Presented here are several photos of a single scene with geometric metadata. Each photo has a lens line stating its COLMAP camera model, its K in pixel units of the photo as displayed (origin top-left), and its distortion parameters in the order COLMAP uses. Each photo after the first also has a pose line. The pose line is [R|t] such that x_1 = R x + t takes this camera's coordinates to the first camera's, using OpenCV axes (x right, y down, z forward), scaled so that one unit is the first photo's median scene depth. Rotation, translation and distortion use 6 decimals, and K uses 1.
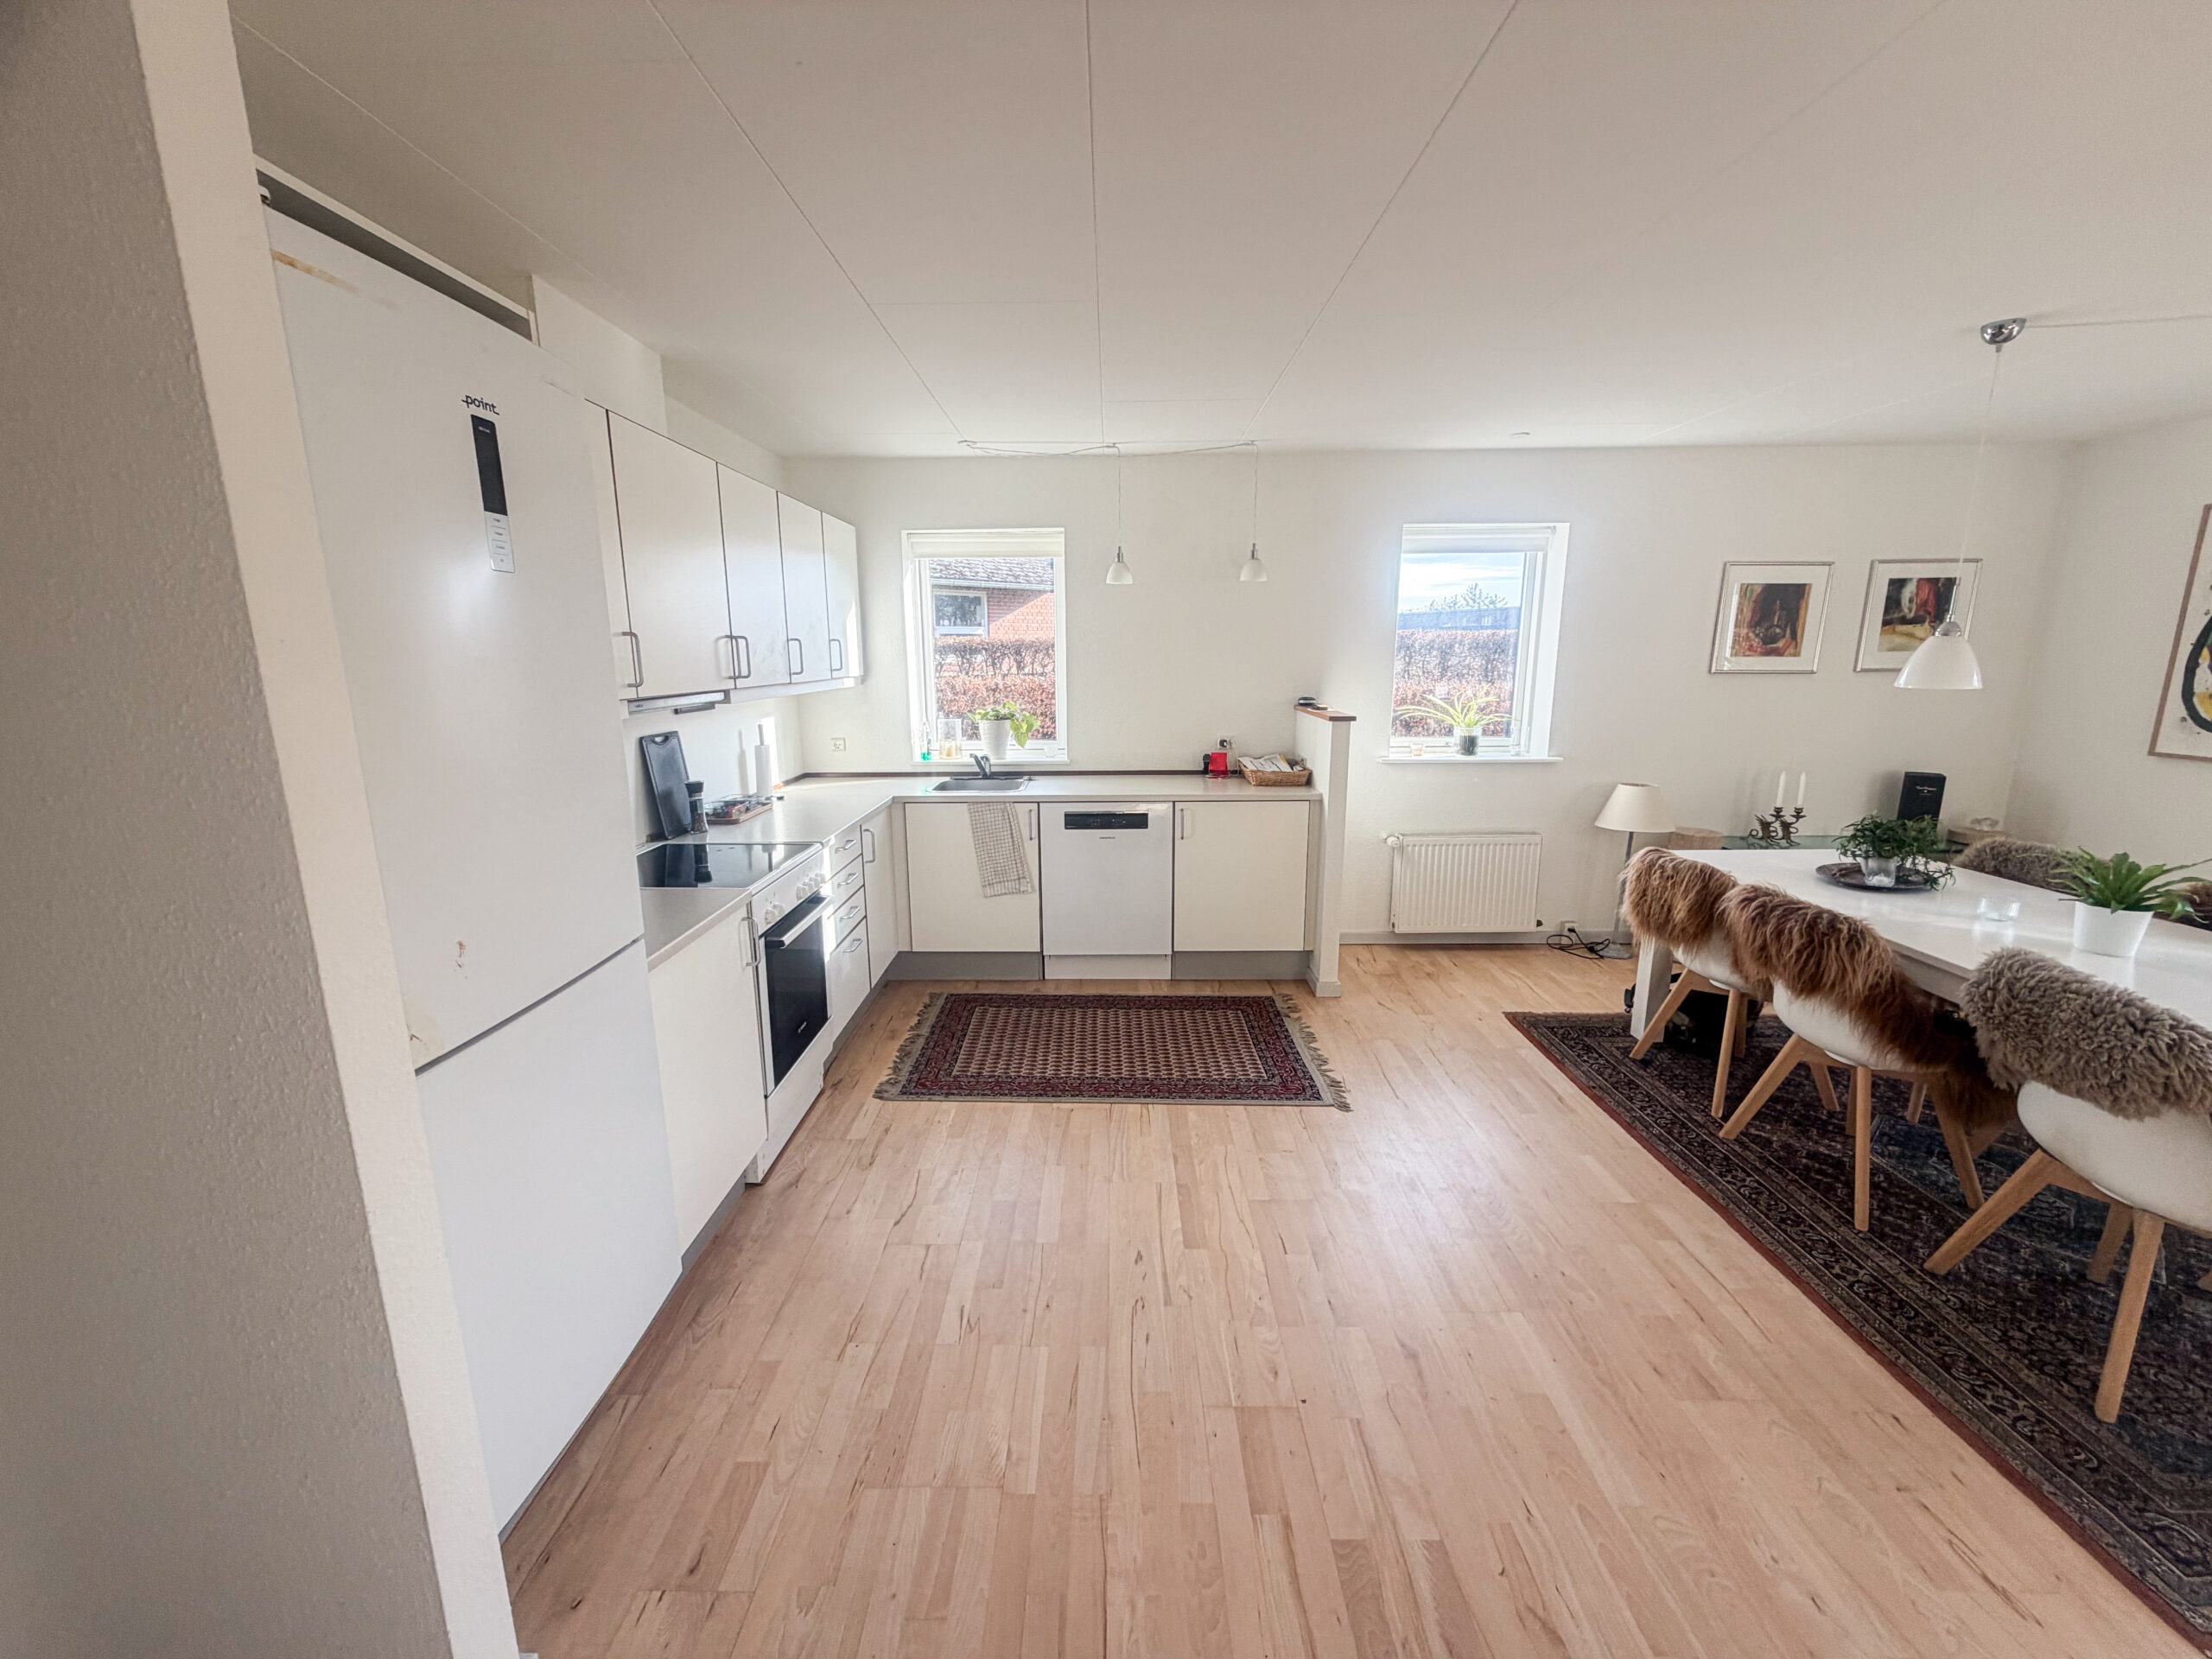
lens RADIAL K [[883.3, 0, 1095.7], [0, 883.3, 827.1], [0, 0, 1]] dist [-0.001541, 0.000385]
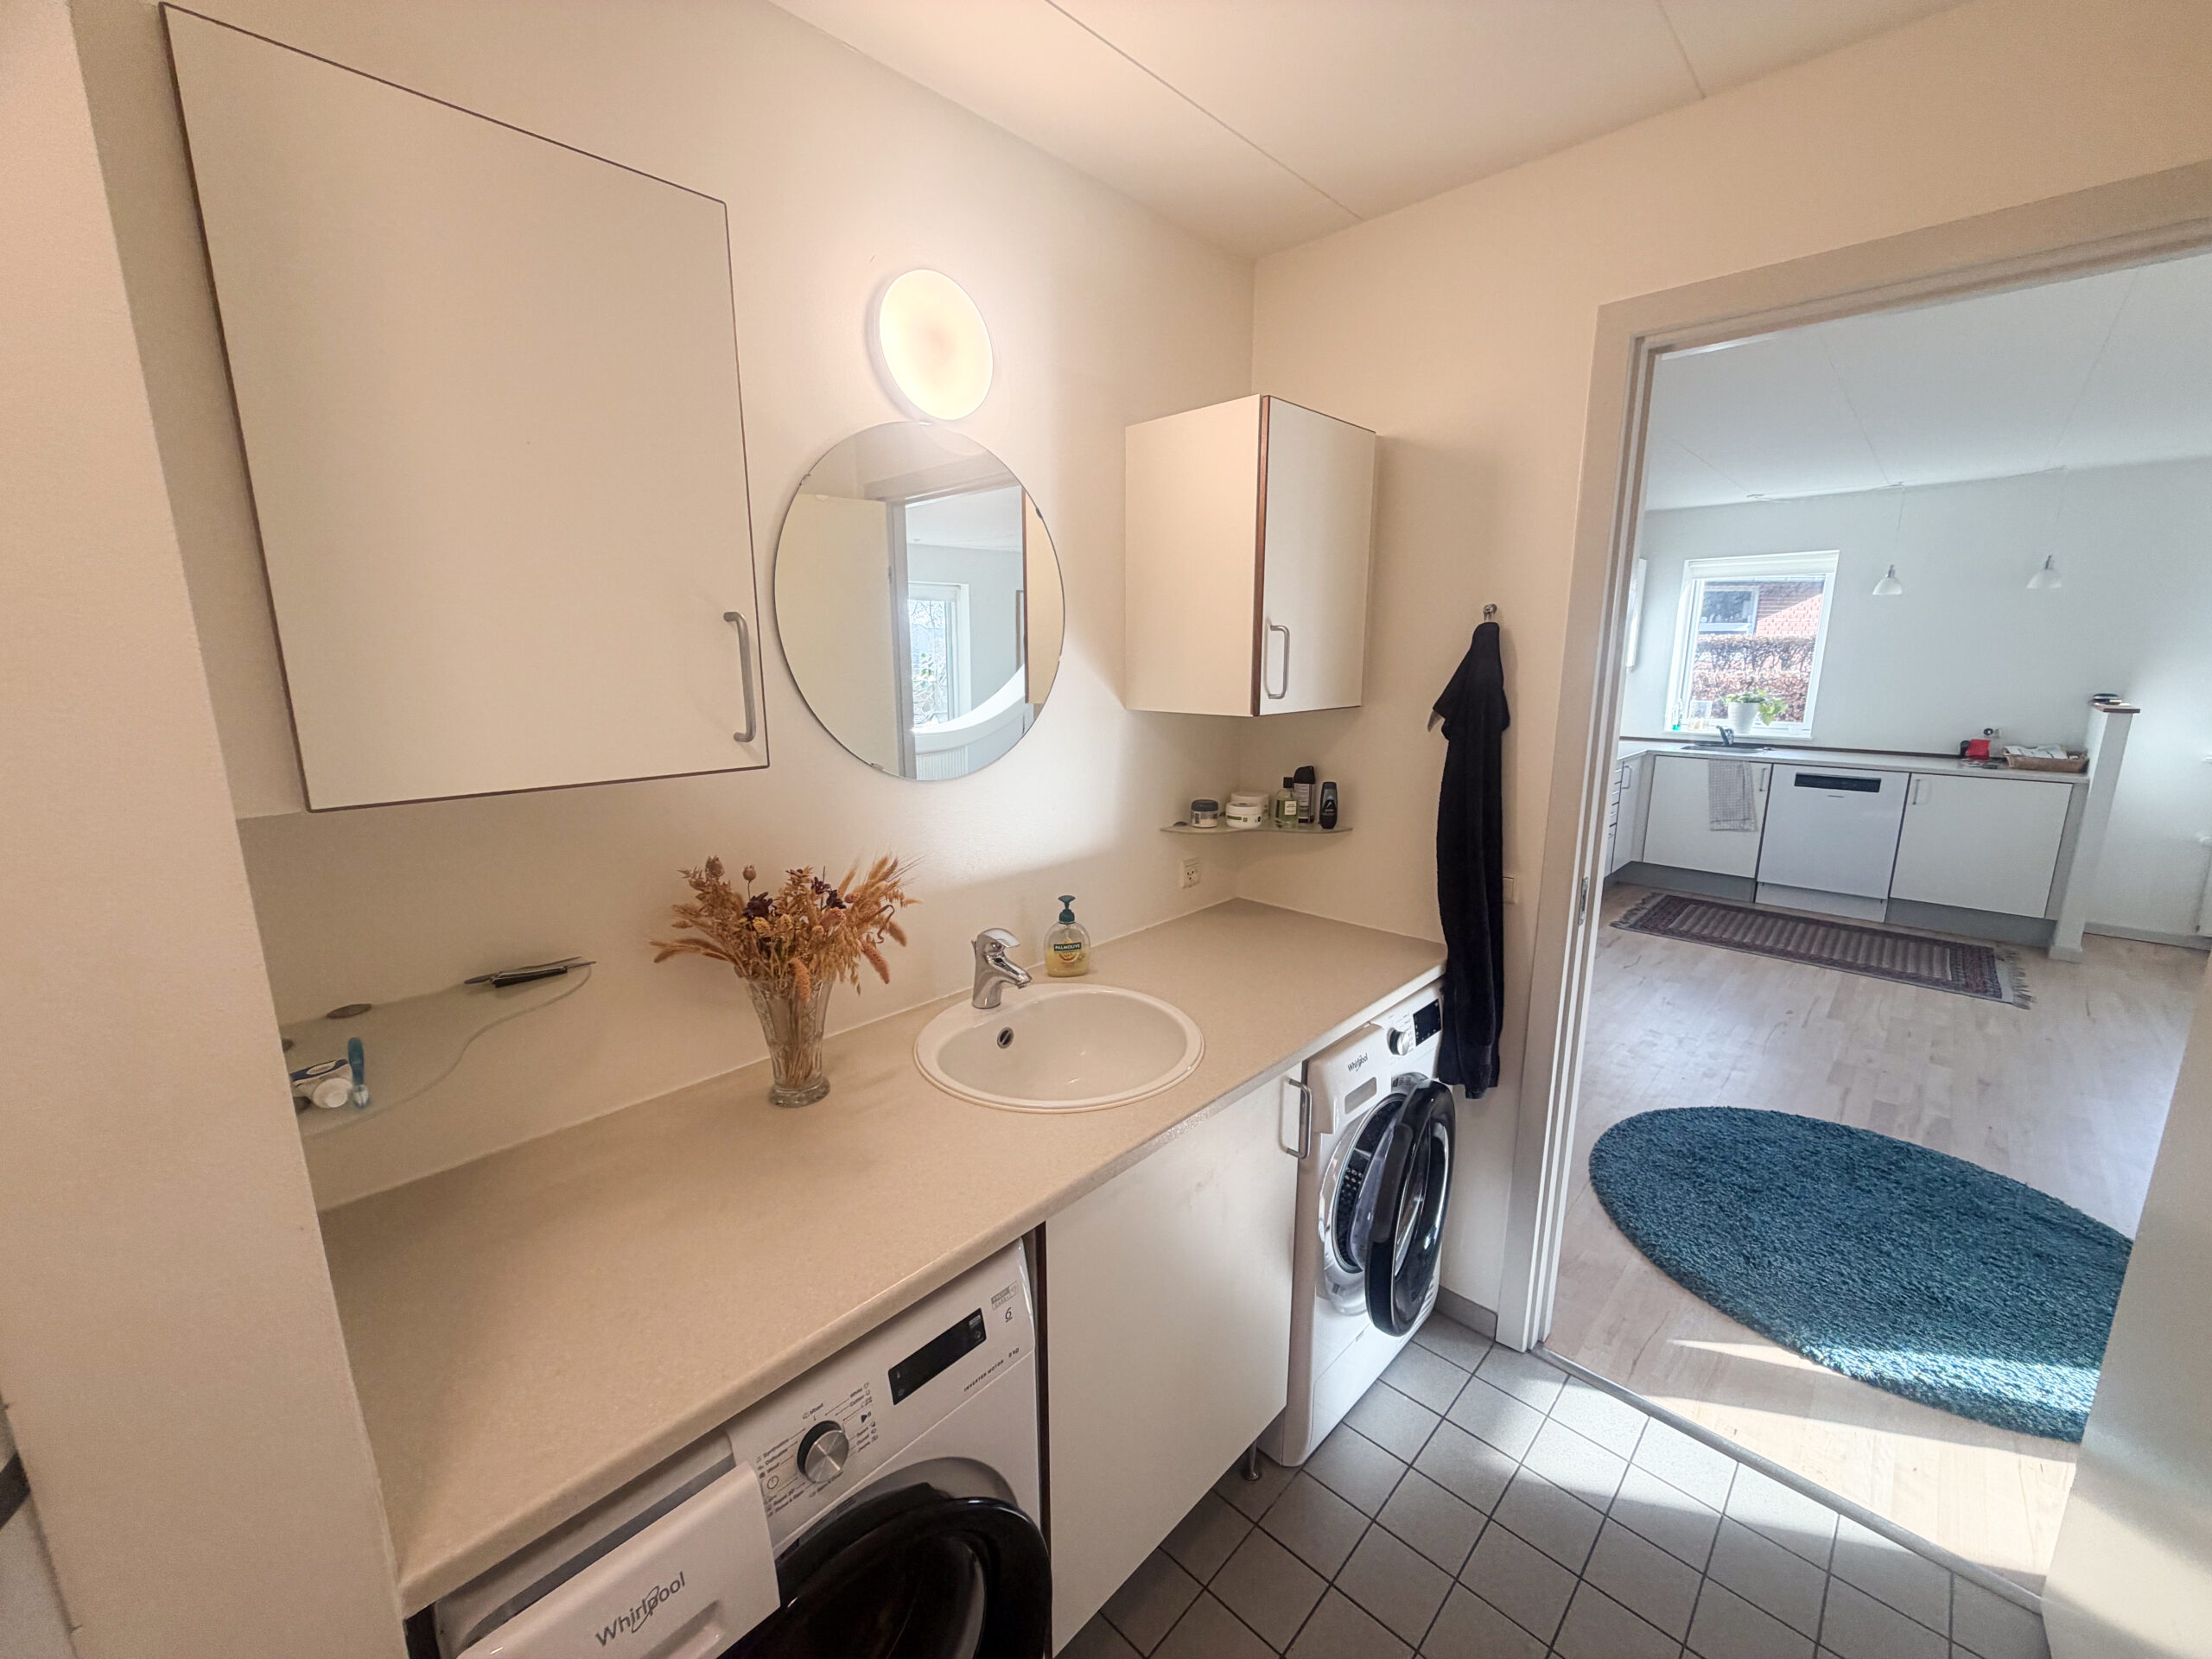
lens RADIAL K [[883.3, 0, 1095.7], [0, 883.3, 827.1], [0, 0, 1]] dist [-0.001541, 0.000385]
pose [[0.731632, 0.138583, -0.667464, 0.081813], [-0.136247, 0.989090, 0.056016, 0.120353], [0.667945, 0.049956, 0.742532, -0.603256]]
